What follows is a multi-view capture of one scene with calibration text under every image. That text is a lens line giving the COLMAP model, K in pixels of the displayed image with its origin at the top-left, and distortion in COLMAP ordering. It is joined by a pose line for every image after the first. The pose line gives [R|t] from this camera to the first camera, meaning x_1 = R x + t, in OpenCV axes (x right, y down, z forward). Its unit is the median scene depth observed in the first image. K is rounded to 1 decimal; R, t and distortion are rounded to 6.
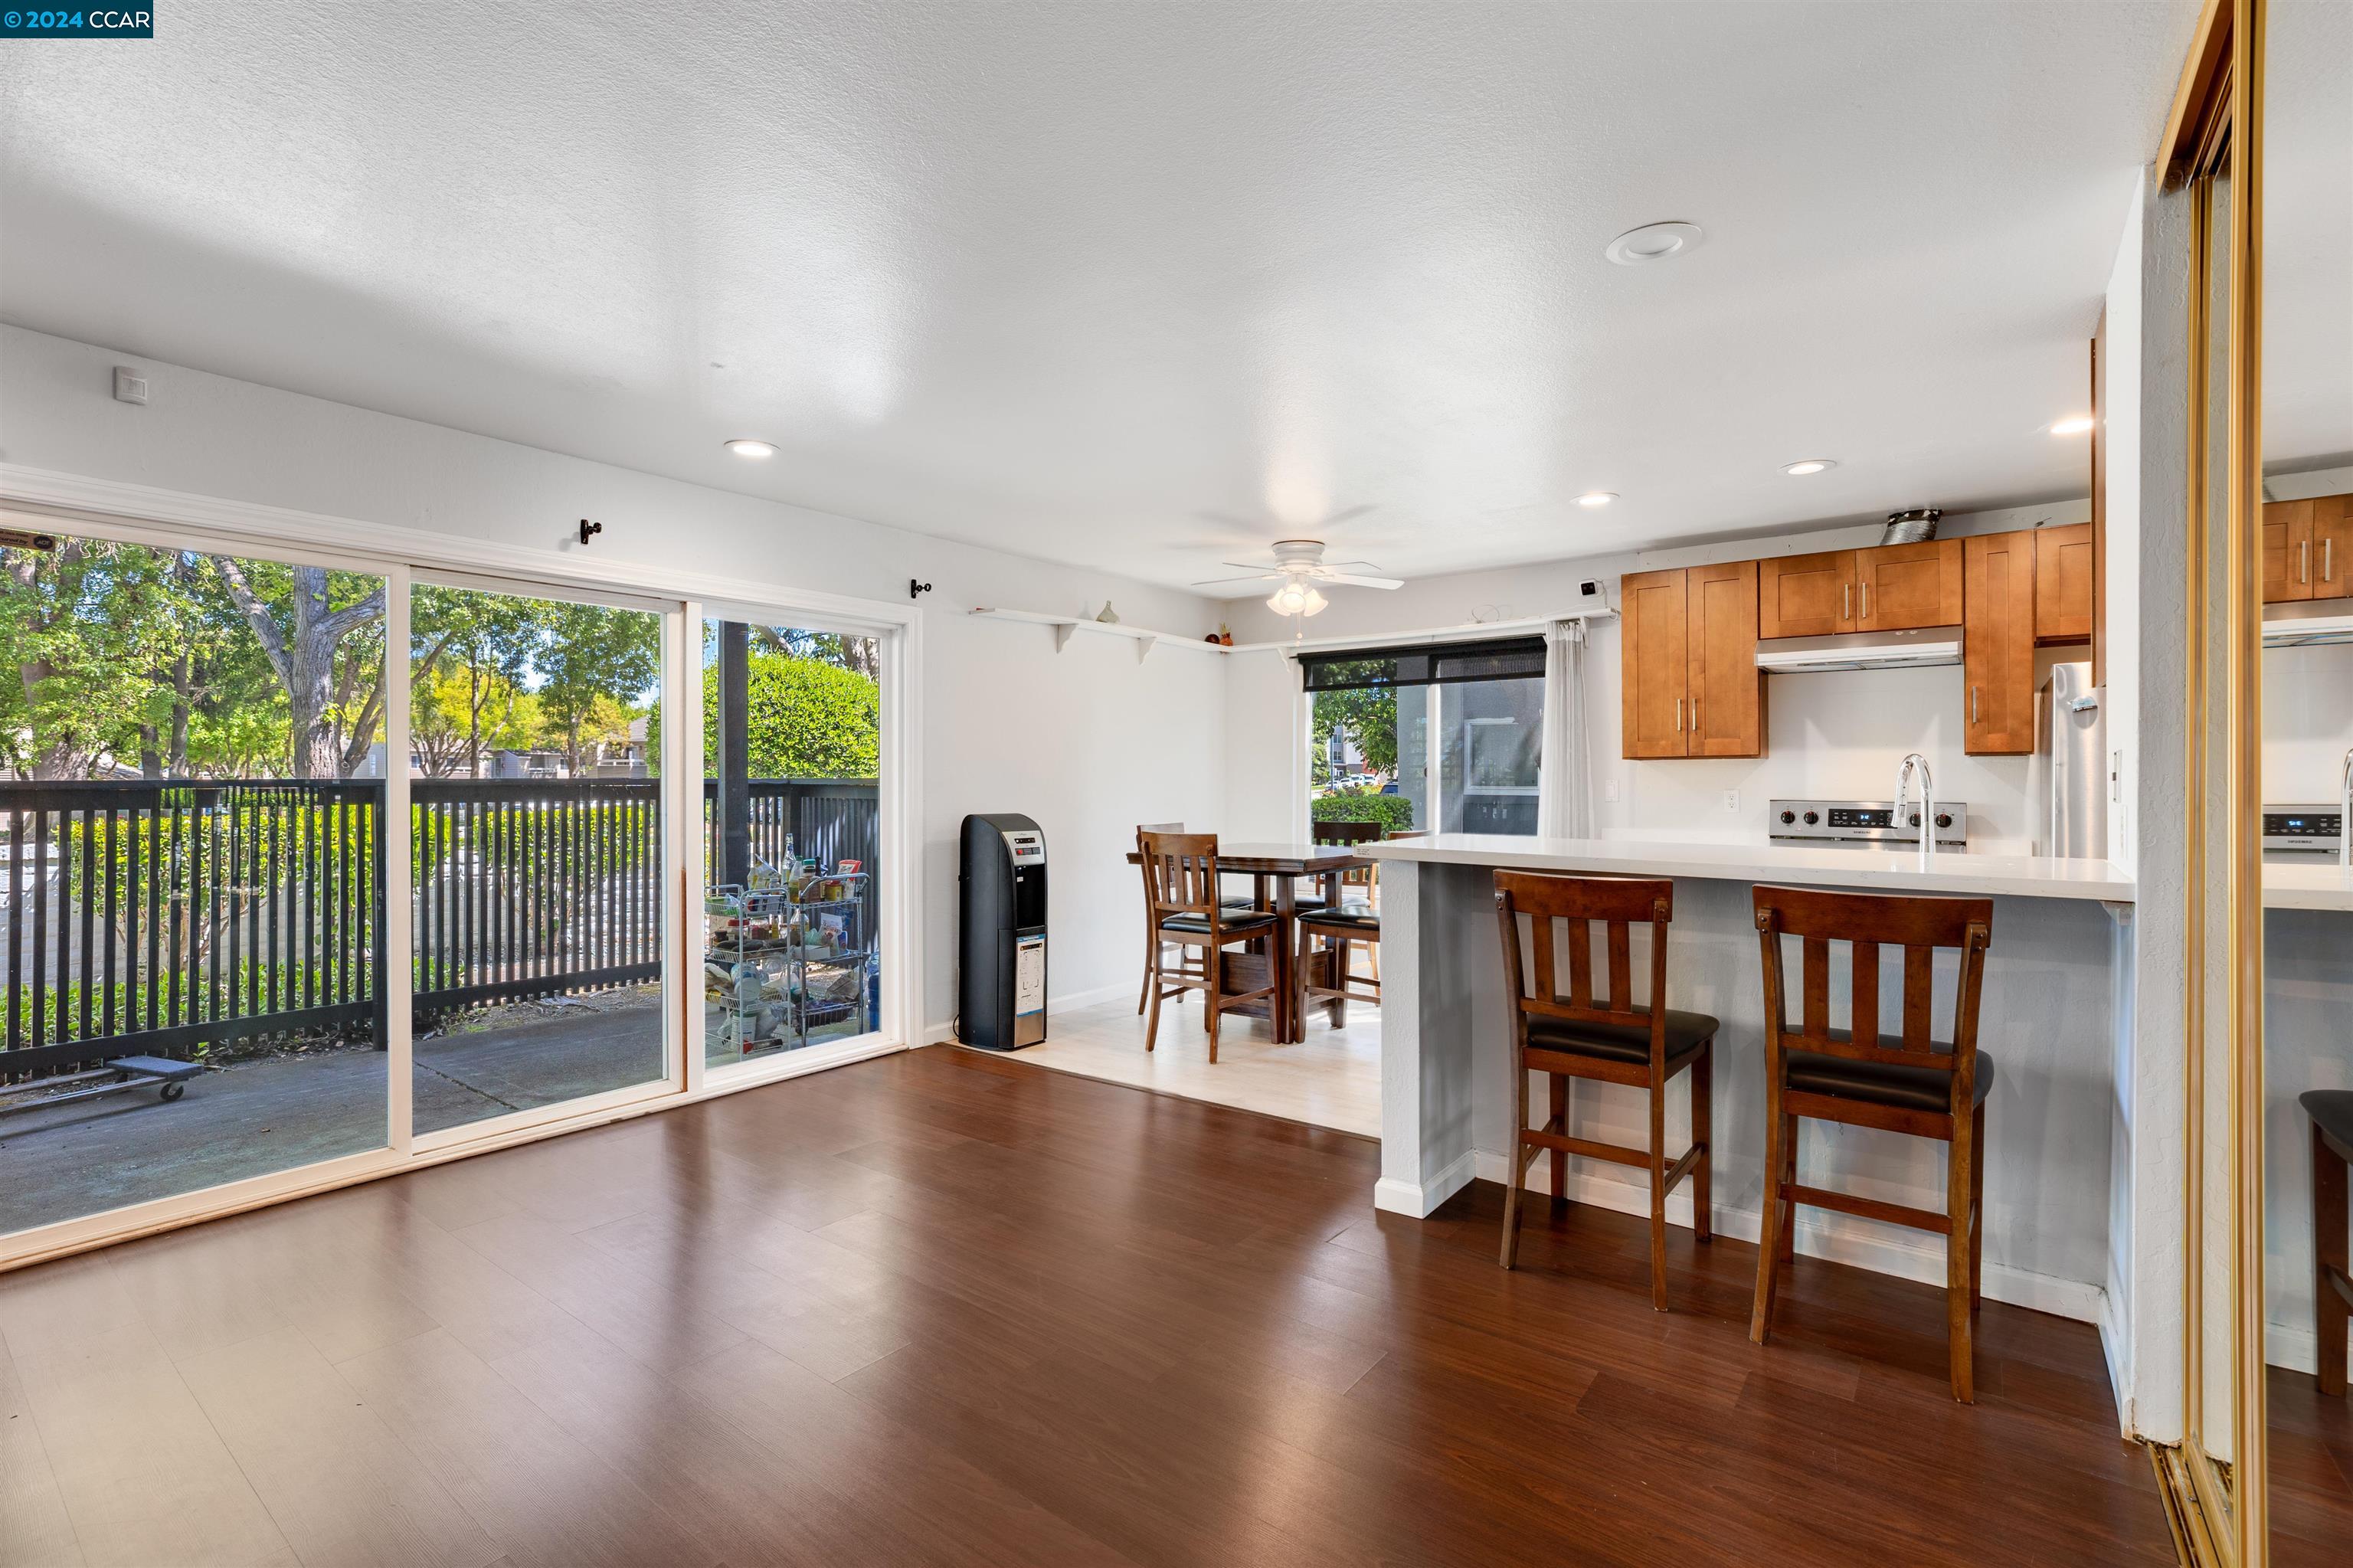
lens RADIAL K [[1063.8, 0, 1174.8], [0, 1063.8, 782.0], [0, 0, 1]] dist [-0.031664, 0.012227]
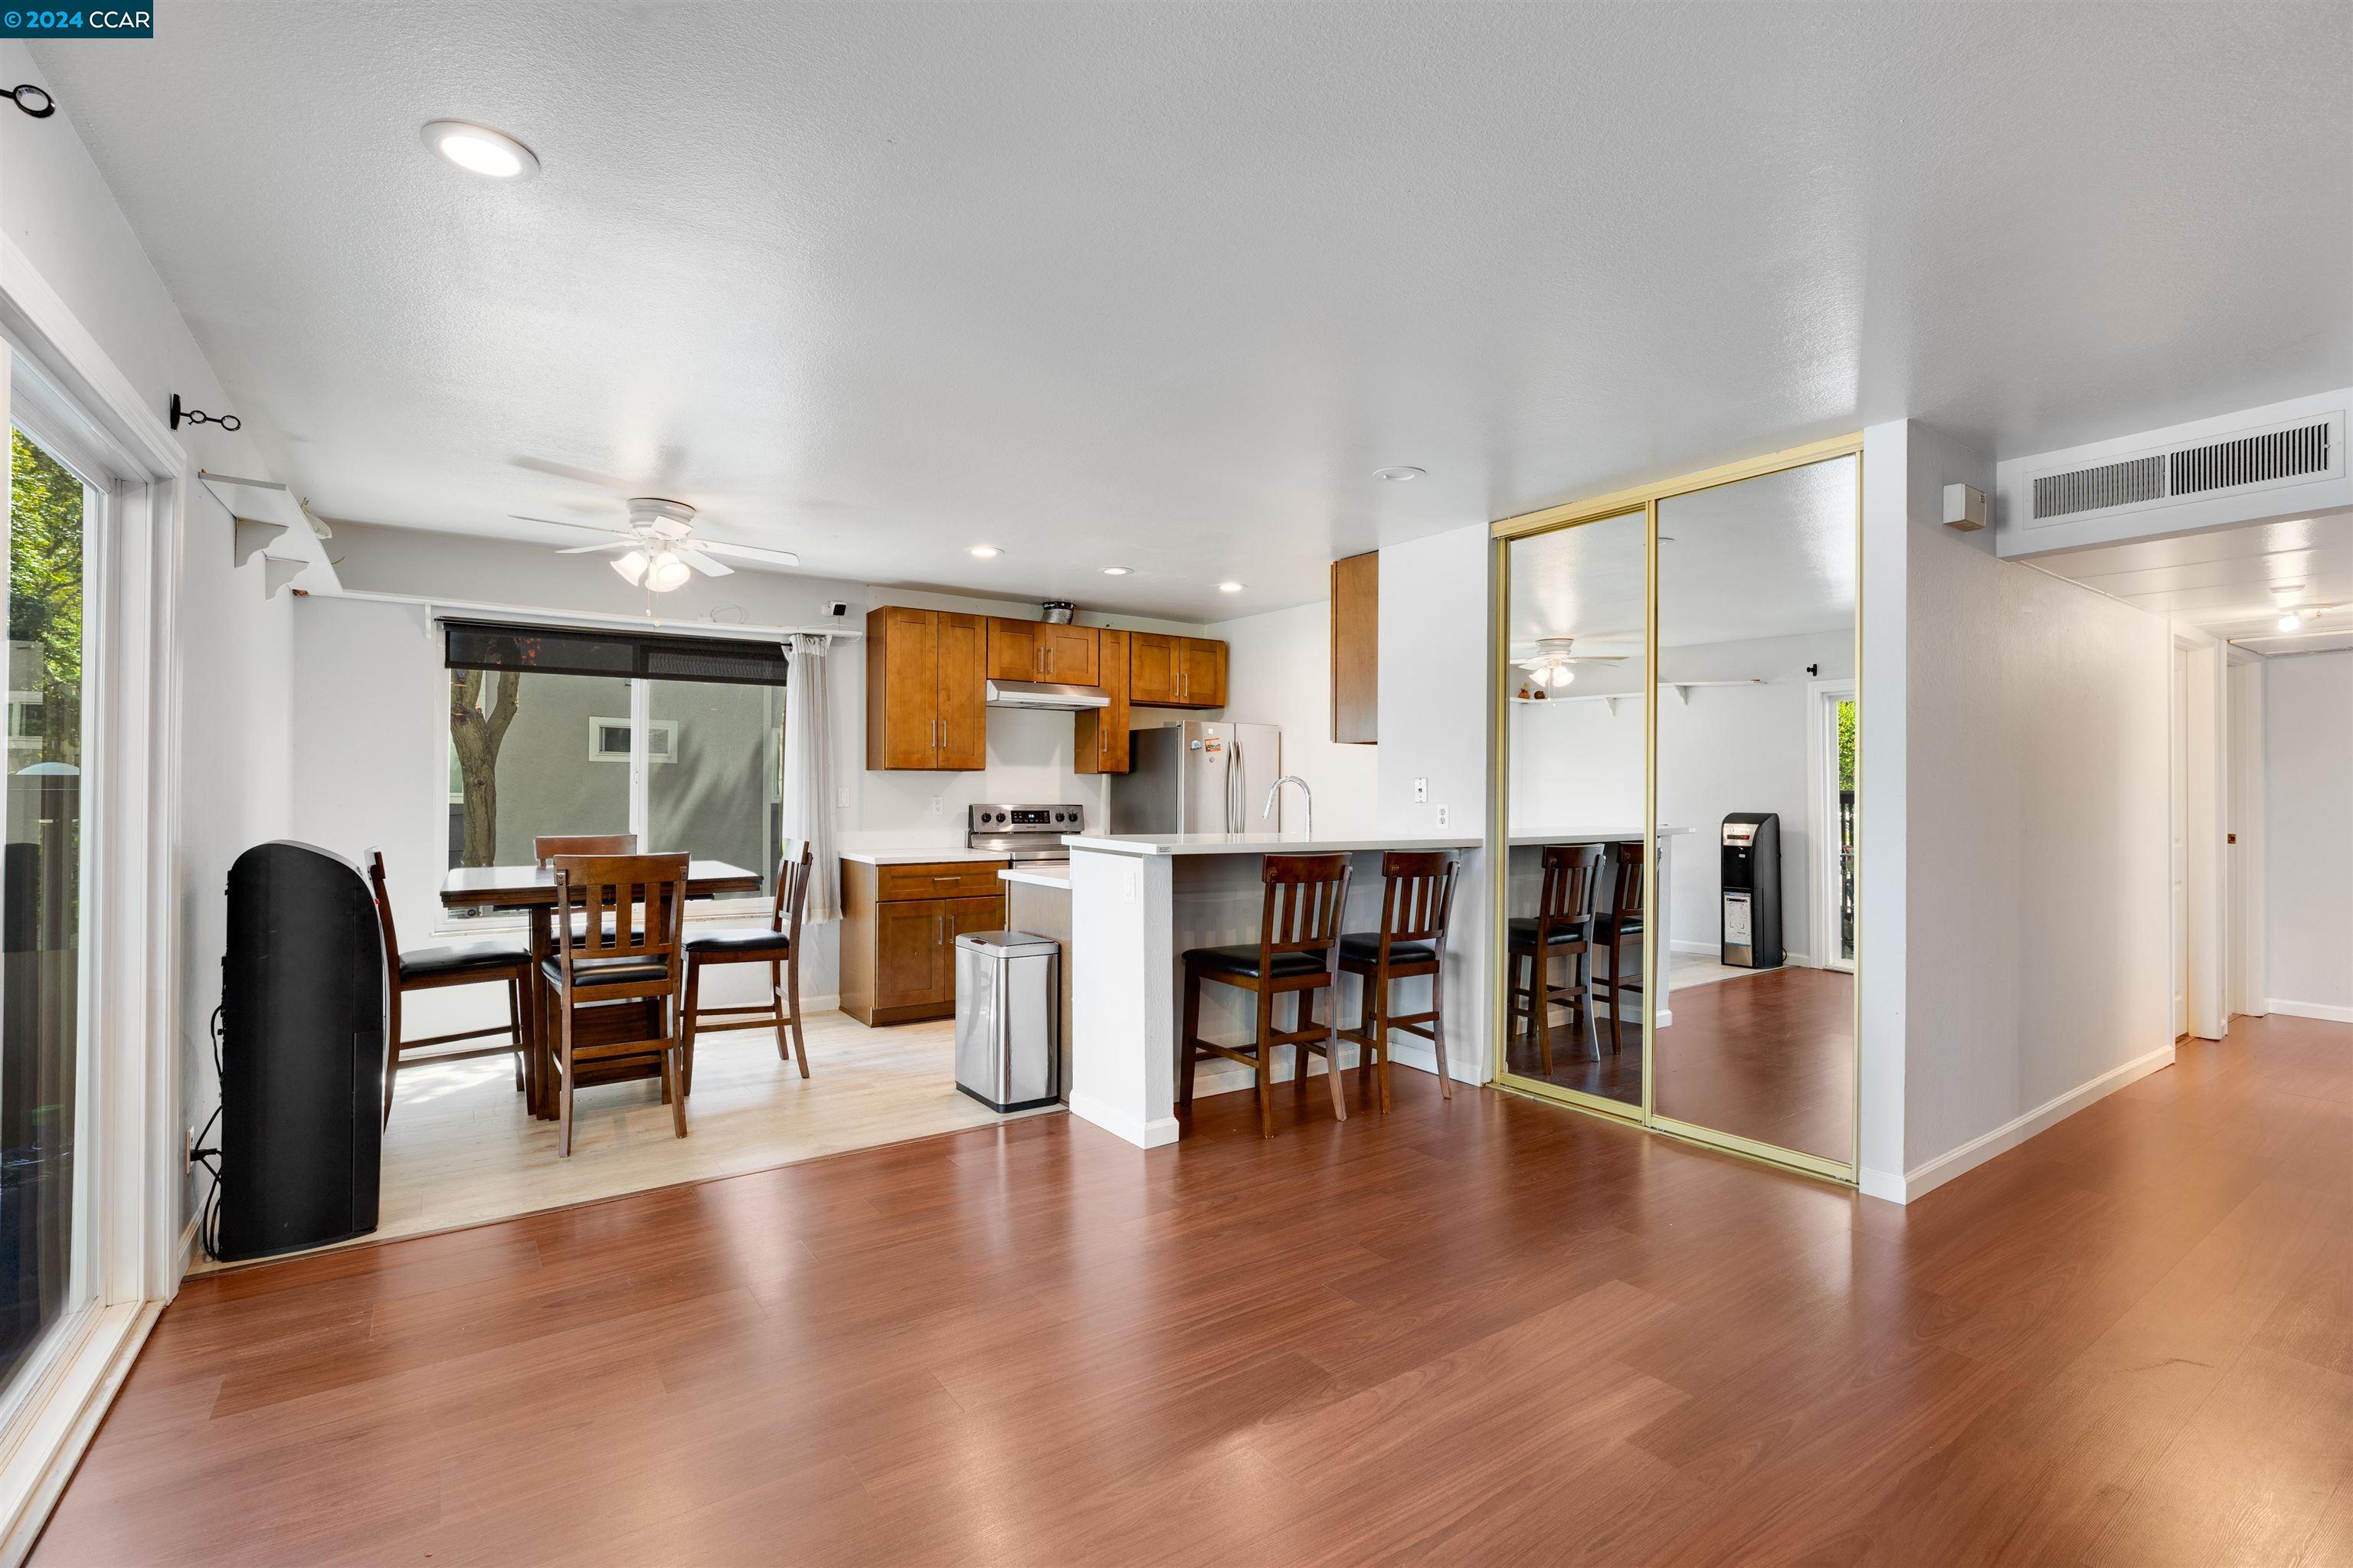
lens RADIAL K [[1063.8, 0, 1184.1], [0, 1063.8, 789.5], [0, 0, 1]] dist [-0.031664, 0.012227]
pose [[0.296851, 0.003400, 0.954918, -0.587132], [-0.006805, 0.999976, -0.001444, -0.000754], [-0.954900, -0.006070, 0.296867, 0.376960]]
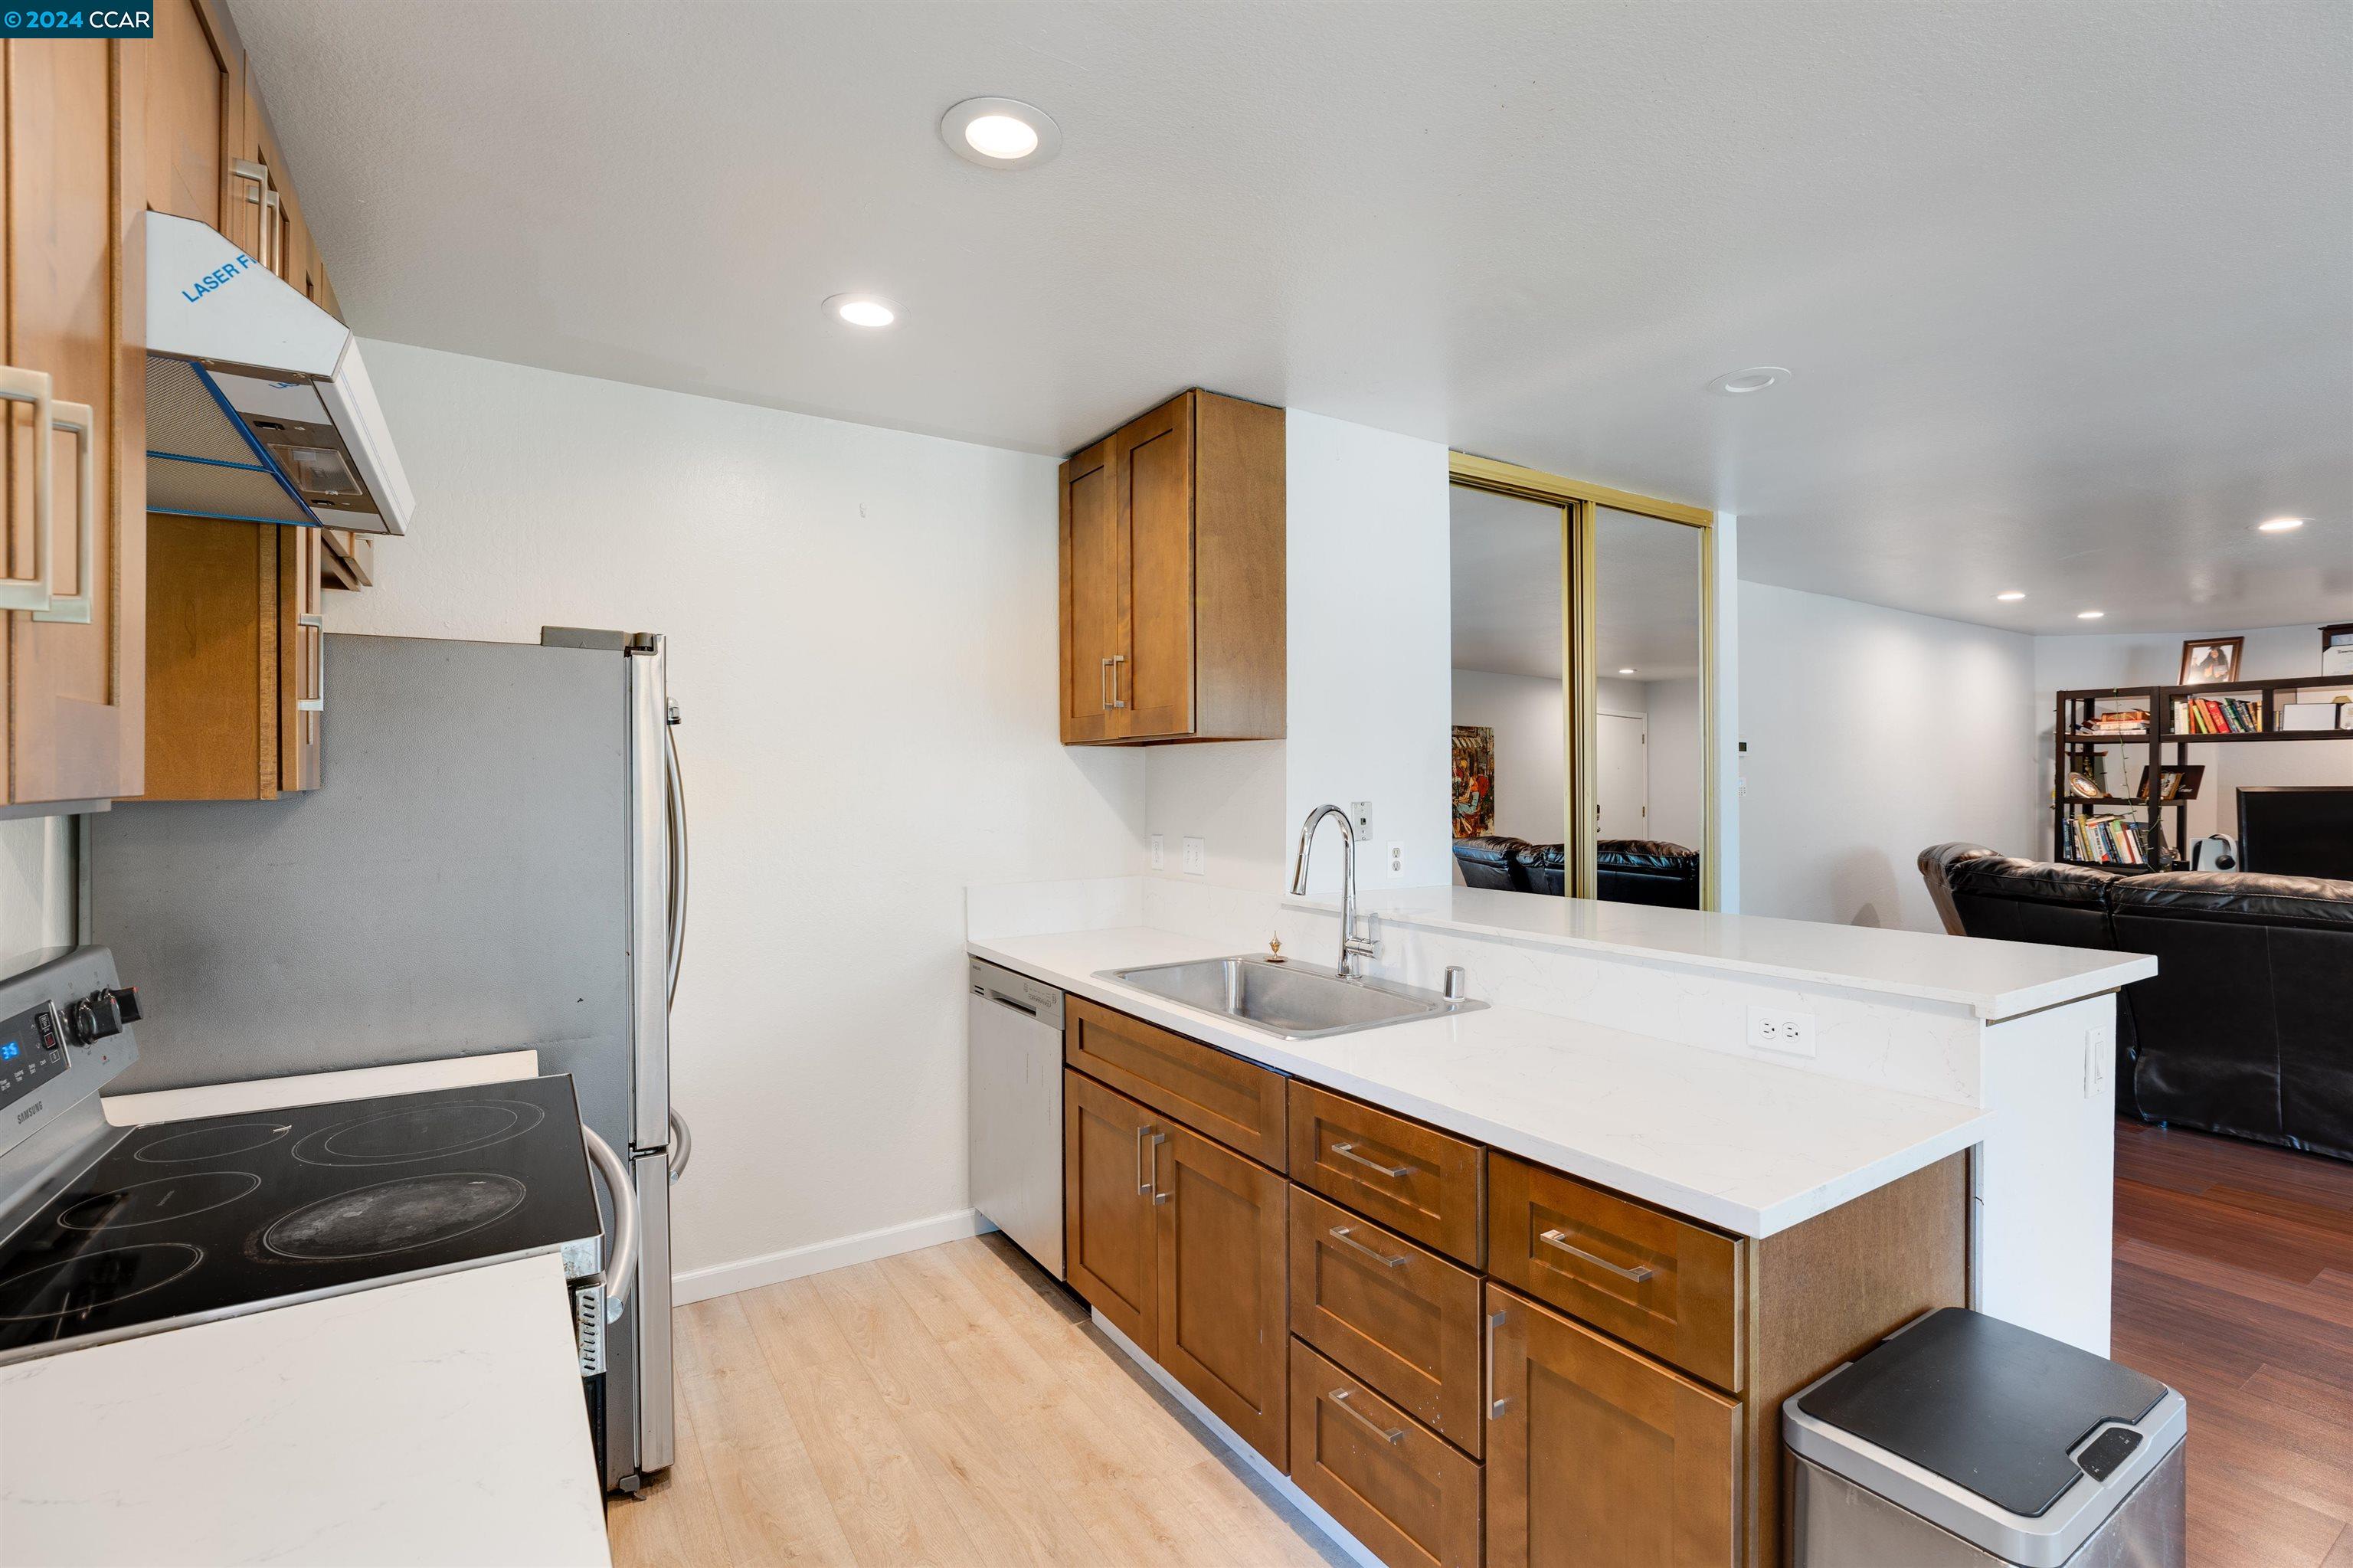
lens RADIAL K [[1060.0, 0, 1186.1], [0, 1060.0, 787.0], [0, 0, 1]] dist [-0.024788, 0.009519]
pose [[-0.941890, 0.001565, 0.335919, 0.309319], [0.003425, 0.999982, 0.004946, -0.026952], [-0.335905, 0.005809, -0.941878, 1.082777]]
